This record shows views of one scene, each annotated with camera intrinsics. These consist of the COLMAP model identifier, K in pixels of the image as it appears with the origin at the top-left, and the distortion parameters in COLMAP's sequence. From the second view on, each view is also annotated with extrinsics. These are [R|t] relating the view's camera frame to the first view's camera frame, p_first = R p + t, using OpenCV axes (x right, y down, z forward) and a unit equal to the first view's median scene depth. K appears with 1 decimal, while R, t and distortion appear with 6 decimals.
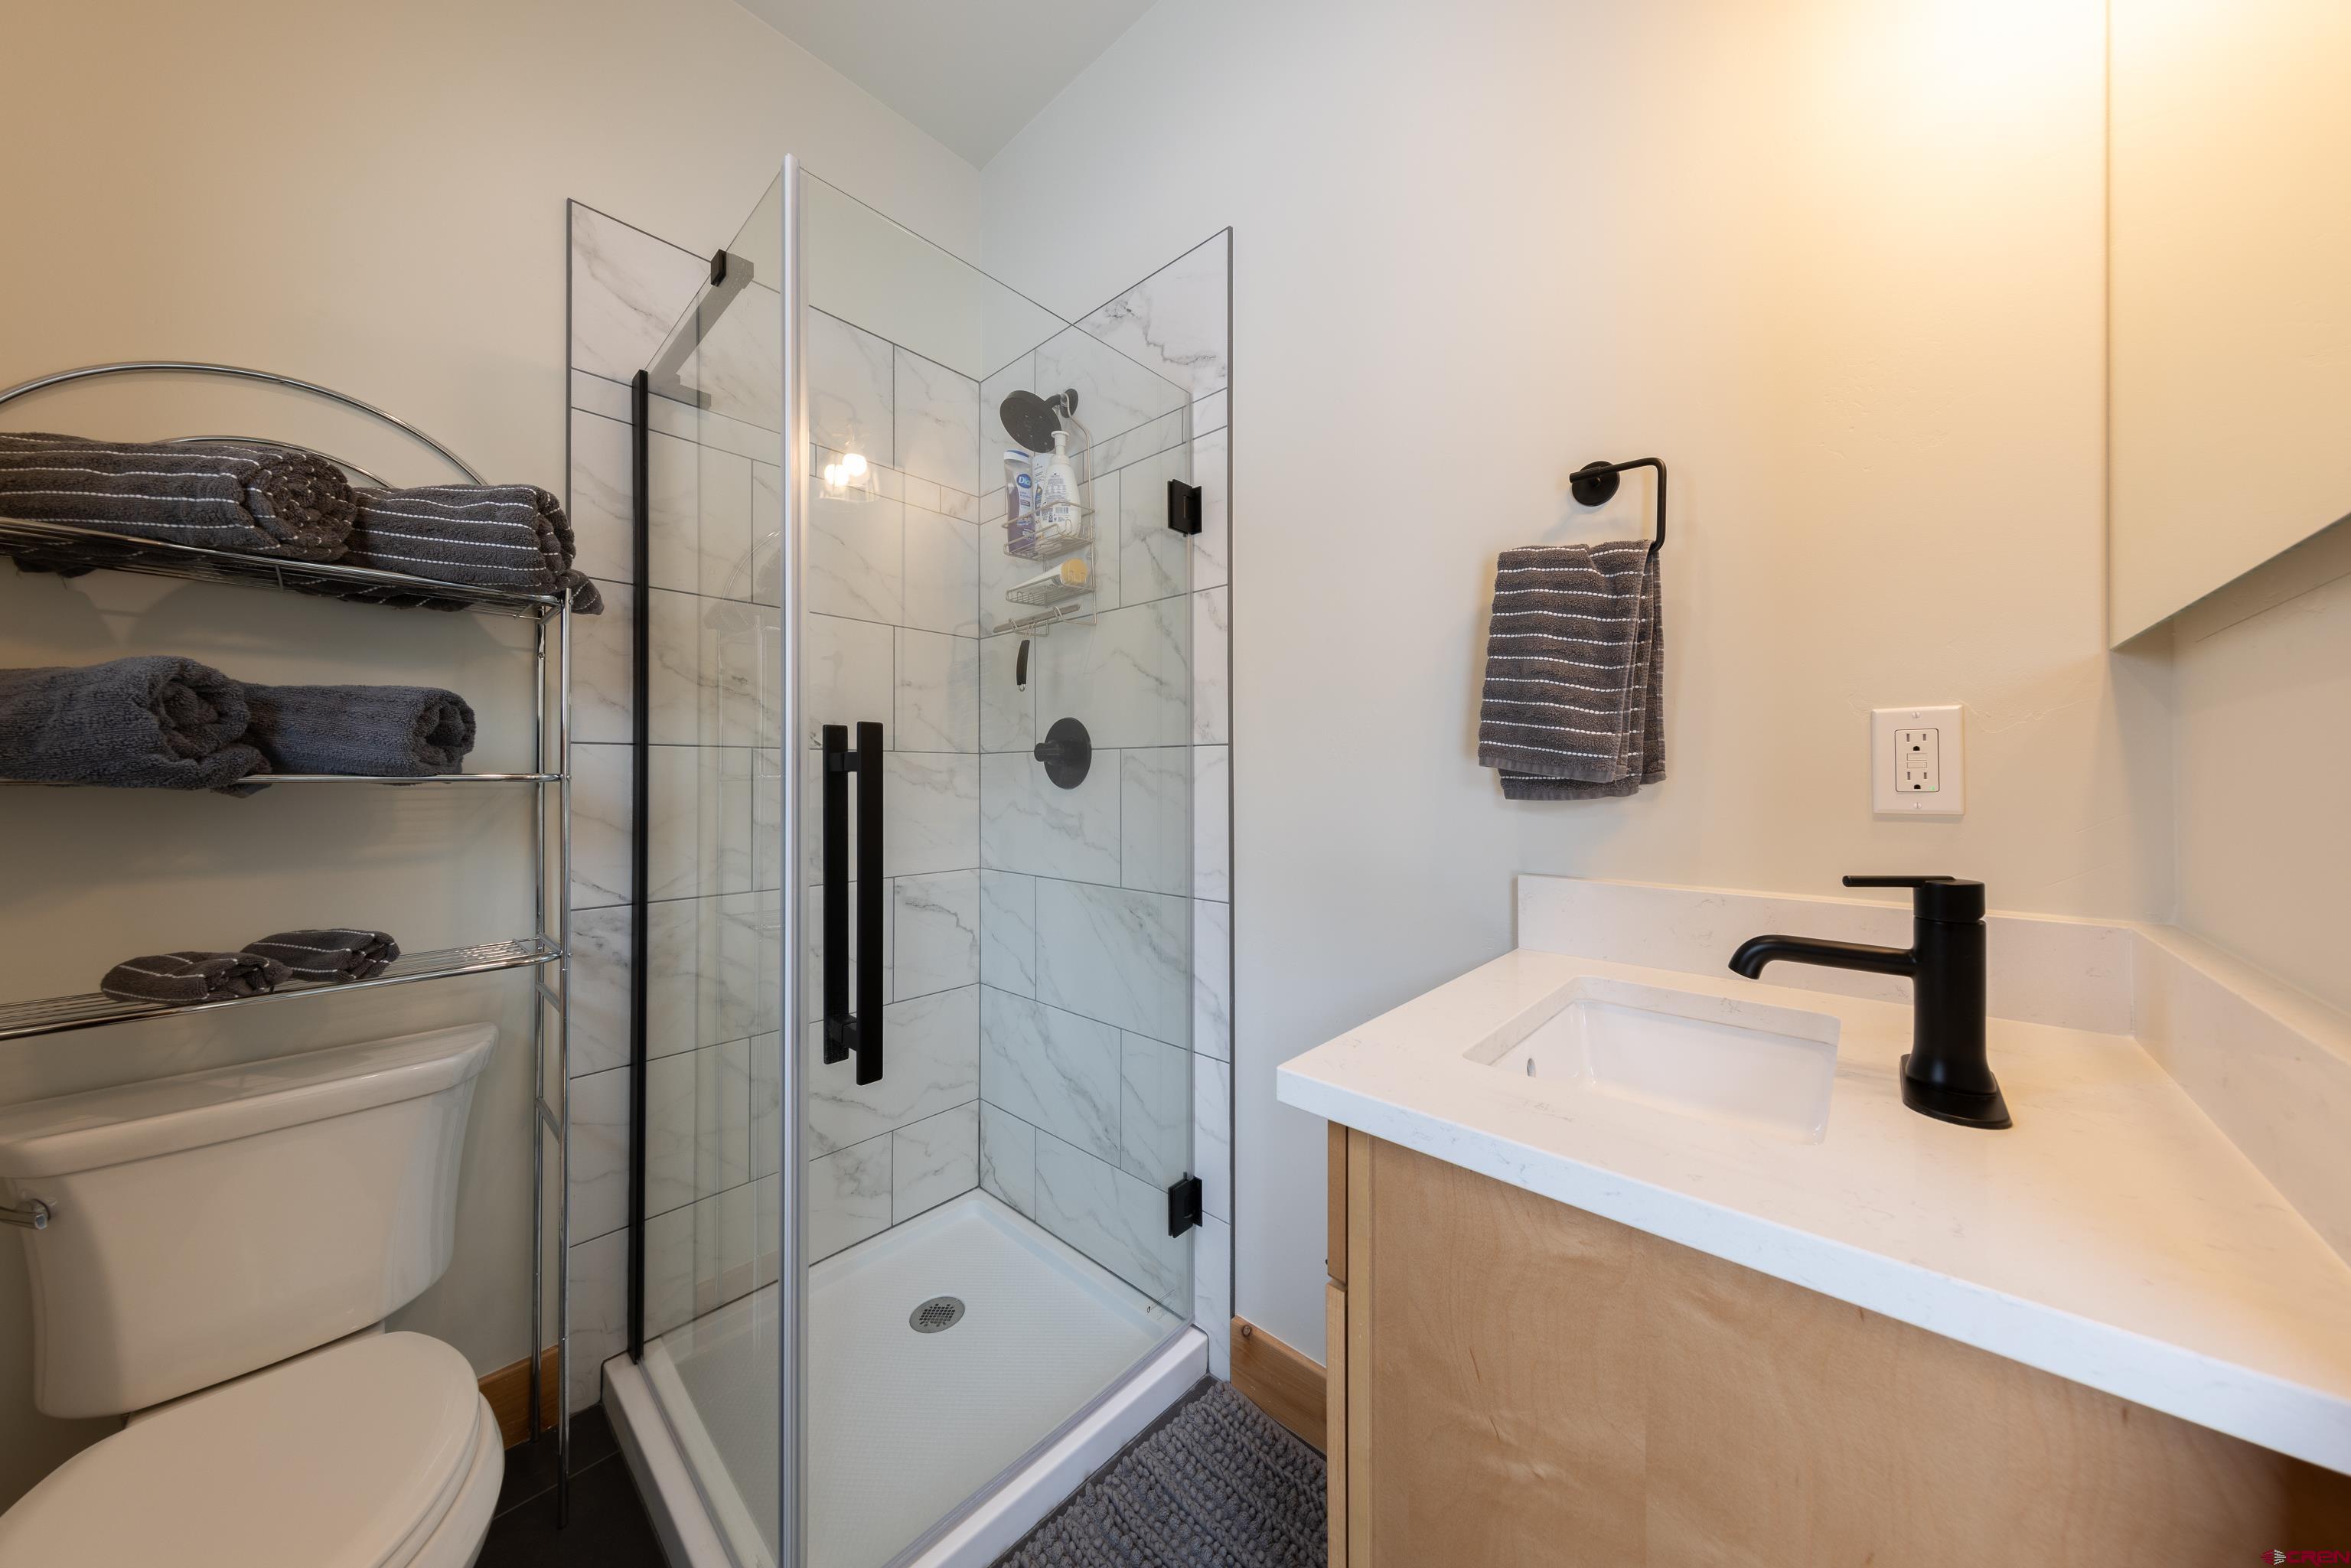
lens RADIAL K [[756.3, 0, 1196.6], [0, 756.3, 770.9], [0, 0, 1]] dist [-0.000560, -0.000416]
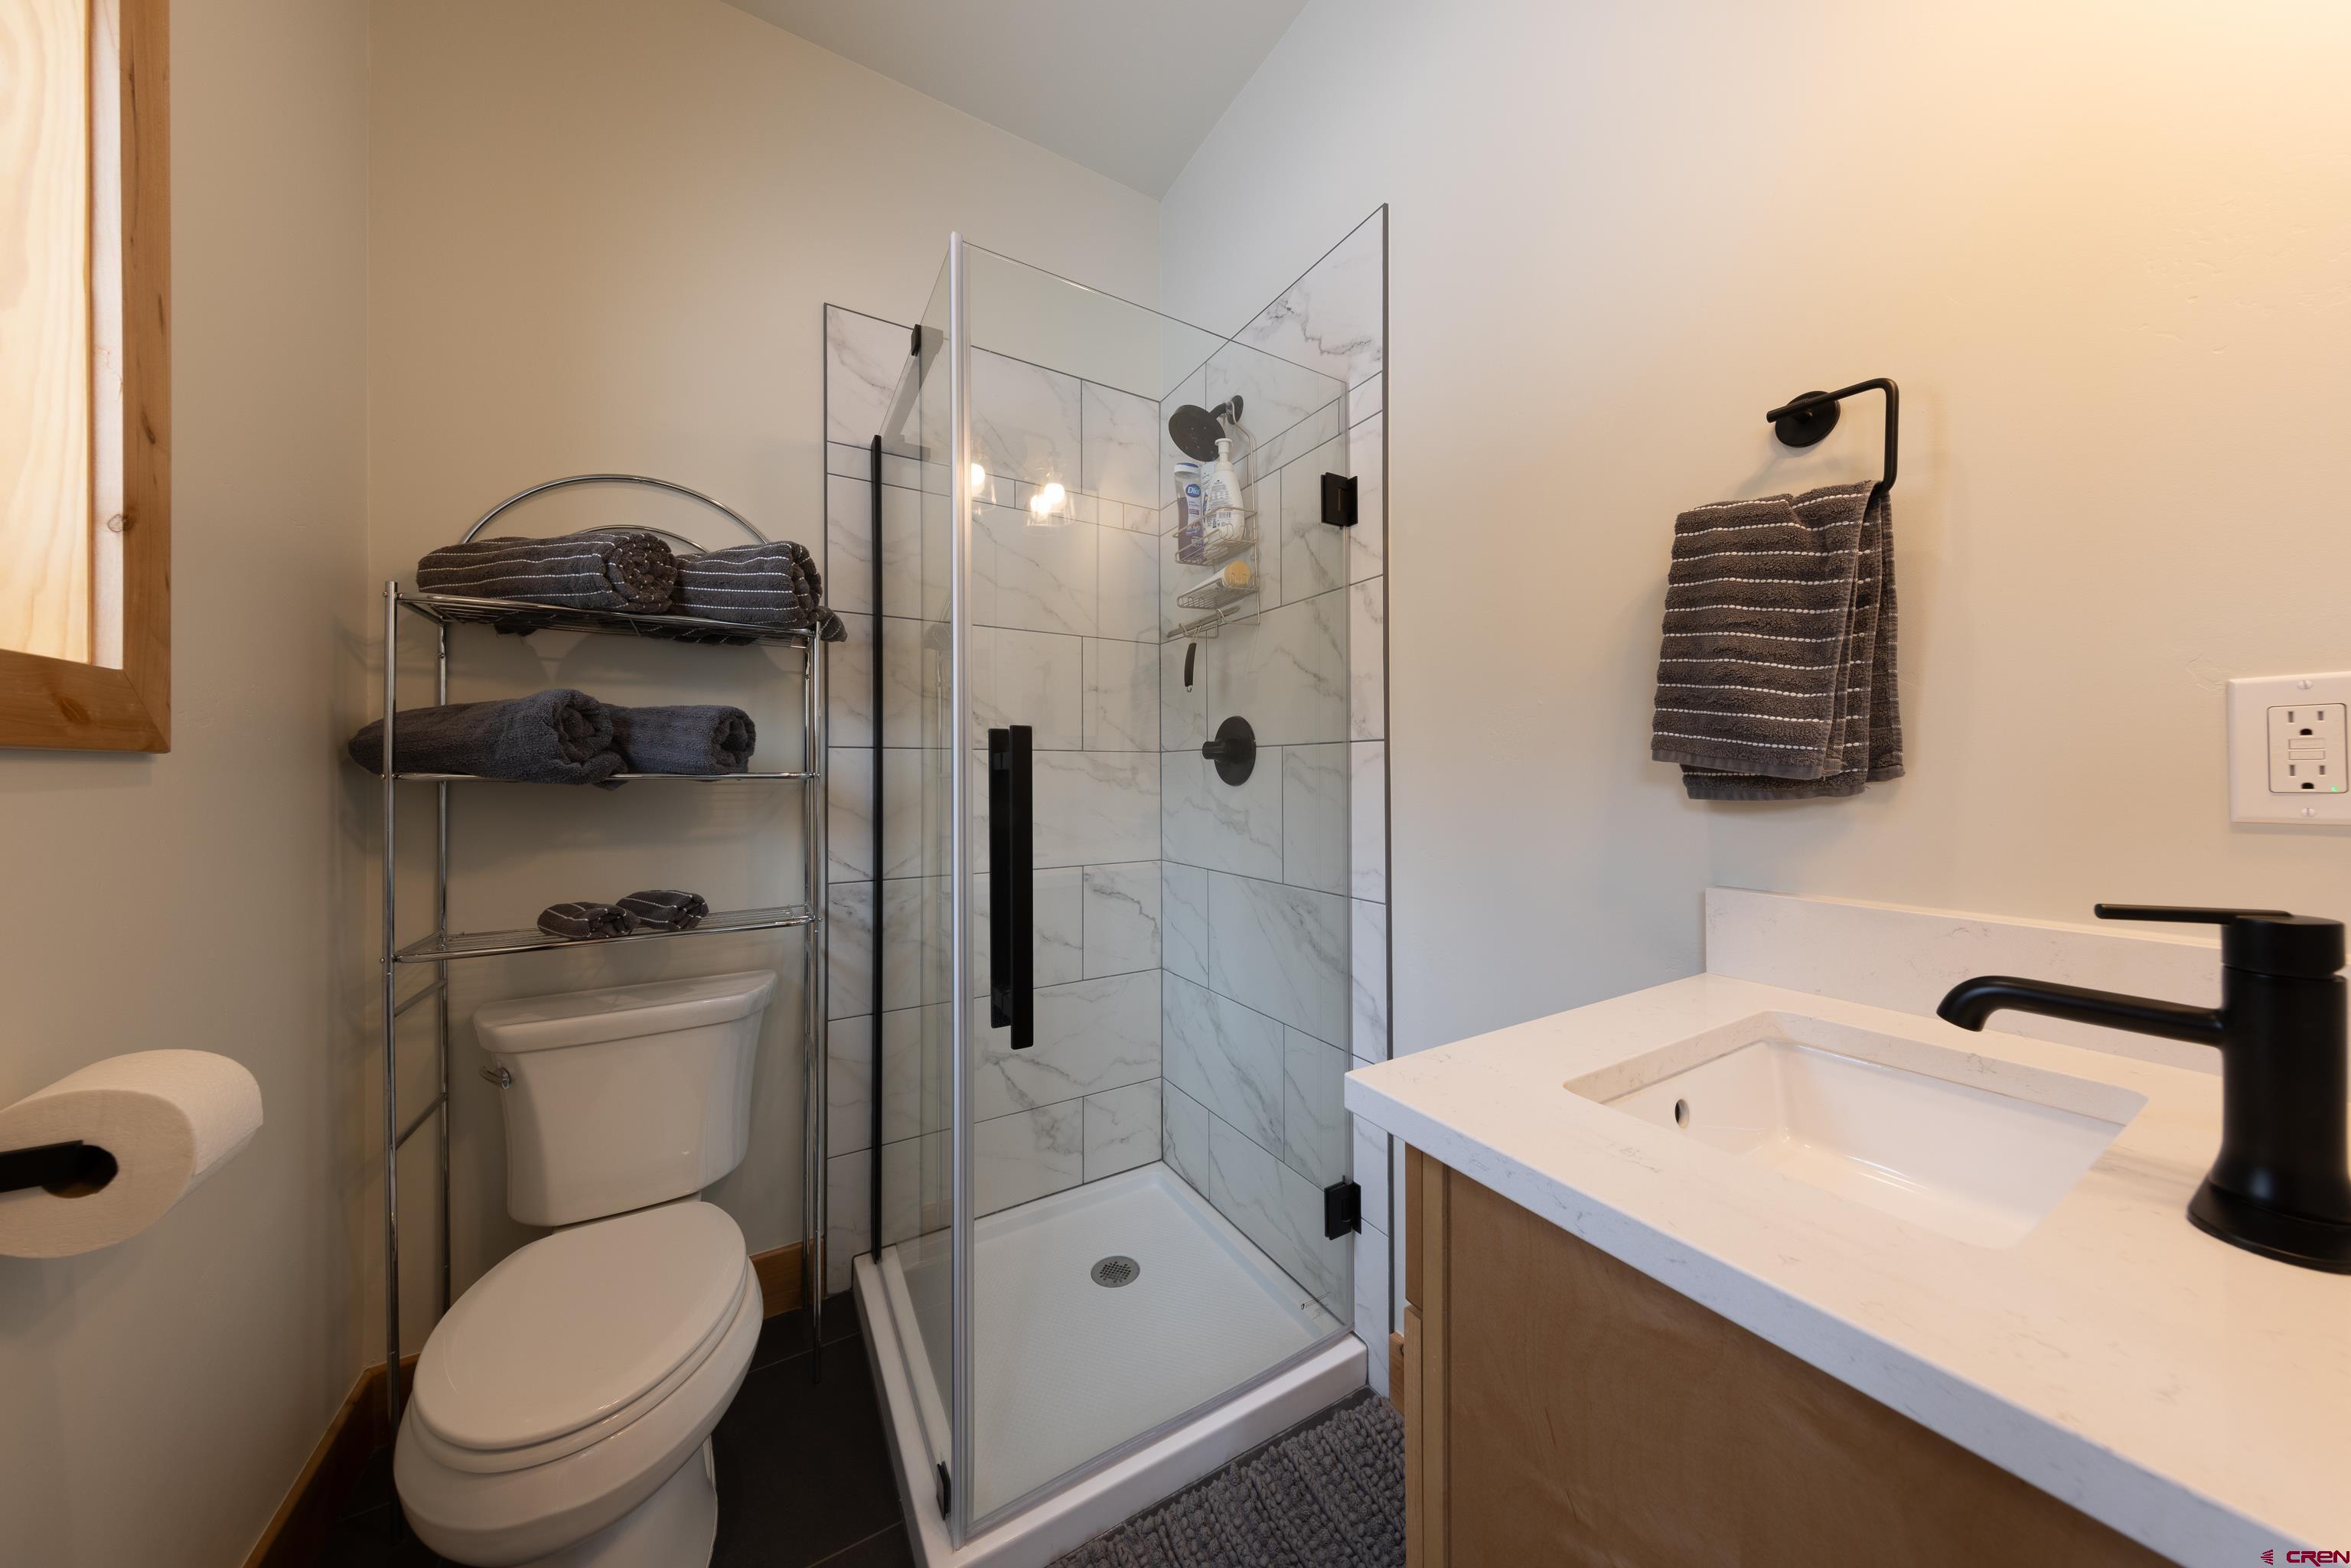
lens RADIAL K [[756.3, 0, 1220.8], [0, 756.3, 769.0], [0, 0, 1]] dist [-0.000560, -0.000416]
pose [[0.955540, -0.004034, -0.294835, 0.154401], [0.004547, 0.999989, 0.001055, 0.000036], [0.294827, -0.002349, 0.955548, 0.016547]]
